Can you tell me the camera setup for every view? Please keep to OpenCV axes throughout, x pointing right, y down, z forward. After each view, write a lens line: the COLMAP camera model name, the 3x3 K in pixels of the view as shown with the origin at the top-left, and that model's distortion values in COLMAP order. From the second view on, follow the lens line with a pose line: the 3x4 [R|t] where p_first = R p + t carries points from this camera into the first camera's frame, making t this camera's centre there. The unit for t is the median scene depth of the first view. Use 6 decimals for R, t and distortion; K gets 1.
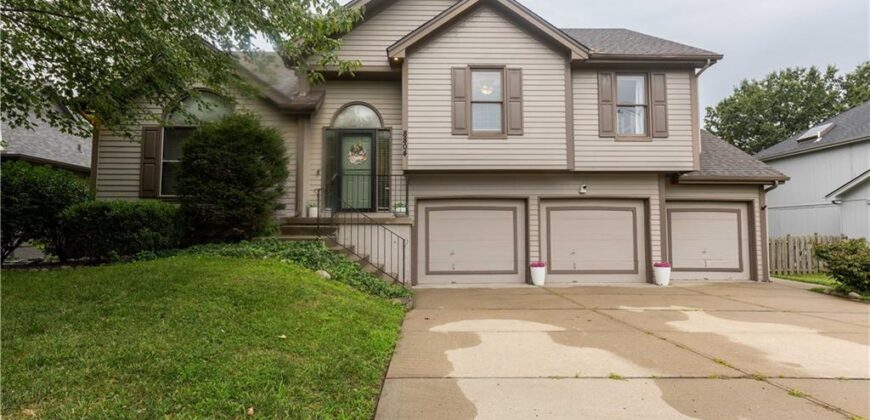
lens RADIAL K [[395.0, 0, 431.6], [0, 395.0, 206.4], [0, 0, 1]] dist [-0.002442, -0.000082]
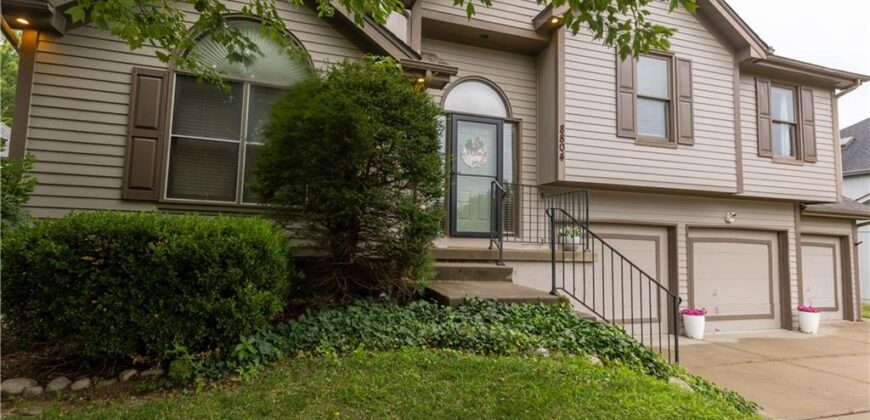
lens RADIAL K [[395.8, 0, 434.4], [0, 395.8, 212.3], [0, 0, 1]] dist [0.002040, -0.000085]
pose [[0.967667, 0.045609, 0.248072, -0.431865], [-0.044284, 0.998959, -0.010922, -0.018196], [-0.248312, -0.000417, 0.968680, 0.357290]]
